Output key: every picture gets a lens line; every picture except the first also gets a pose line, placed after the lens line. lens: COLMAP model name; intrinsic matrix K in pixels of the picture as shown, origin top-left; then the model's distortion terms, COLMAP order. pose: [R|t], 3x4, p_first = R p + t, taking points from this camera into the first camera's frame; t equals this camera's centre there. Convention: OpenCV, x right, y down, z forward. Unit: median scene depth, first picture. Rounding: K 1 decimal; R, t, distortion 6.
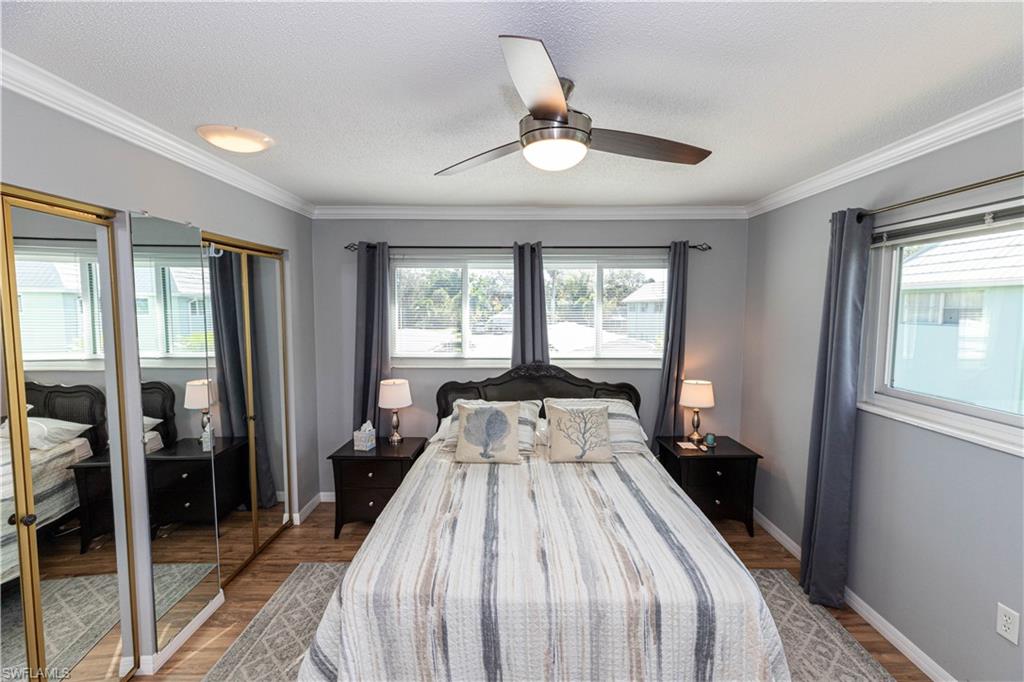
lens RADIAL K [[457.9, 0, 512.7], [0, 457.9, 340.0], [0, 0, 1]] dist [0.004398, -0.001754]
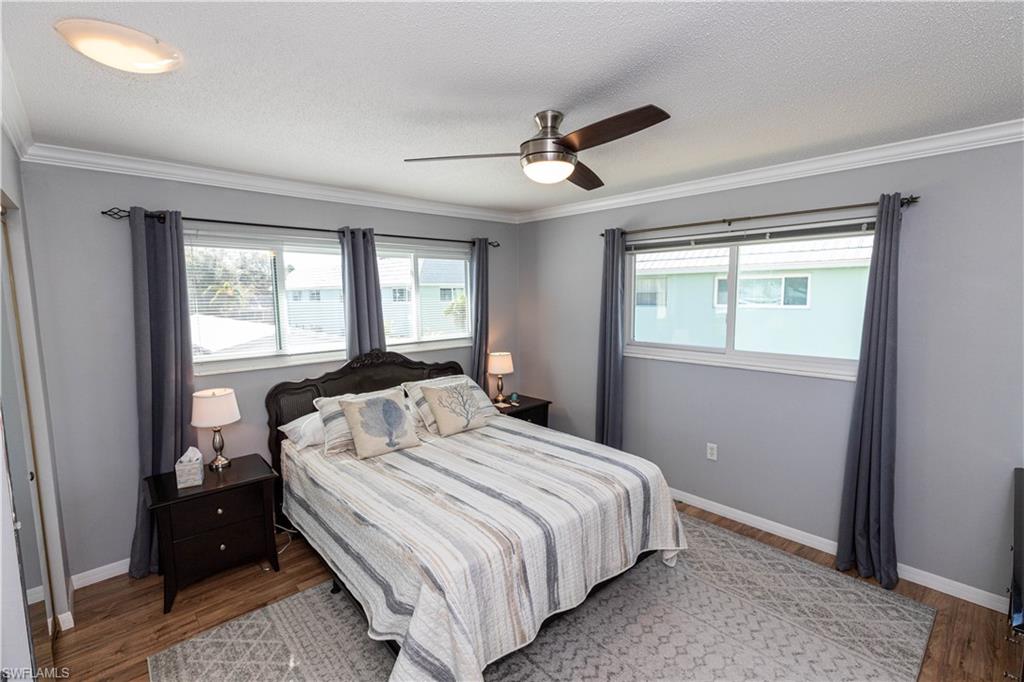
lens RADIAL K [[457.9, 0, 514.4], [0, 457.9, 340.1], [0, 0, 1]] dist [0.004398, -0.001754]
pose [[0.728605, -0.081037, 0.680123, -0.466406], [0.063016, 0.996696, 0.051249, -0.006964], [-0.682029, 0.005518, 0.731305, 0.079751]]
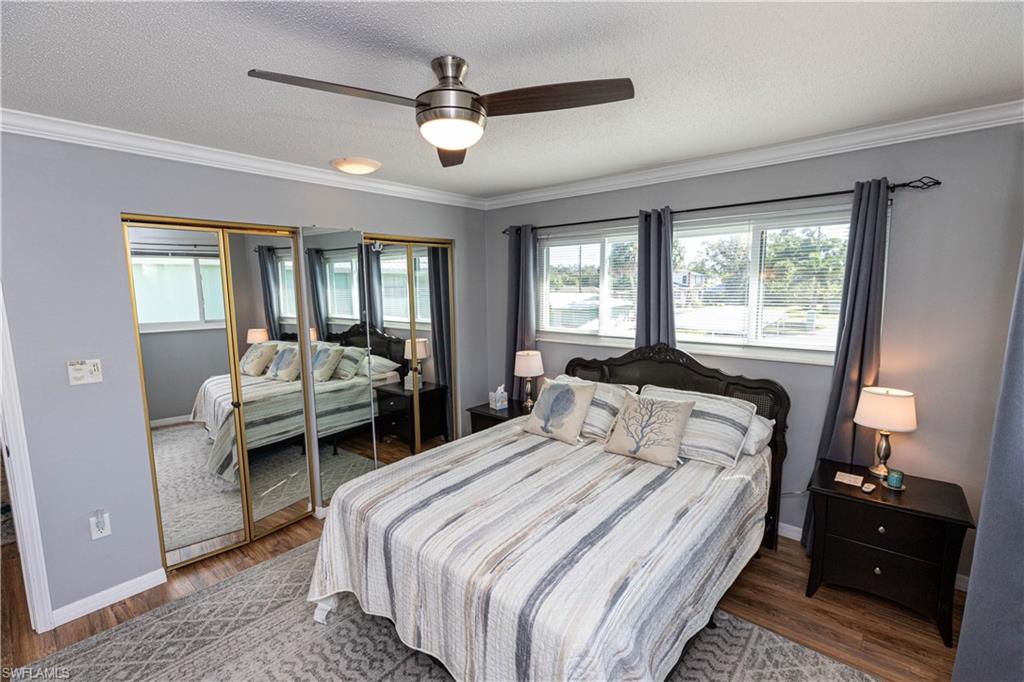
lens RADIAL K [[457.9, 0, 511.8], [0, 457.9, 338.0], [0, 0, 1]] dist [0.004398, -0.001754]
pose [[0.761474, 0.062995, -0.645127, 0.472368], [-0.031761, 0.997697, 0.059933, -0.009554], [0.647417, -0.025147, 0.761721, 0.159416]]
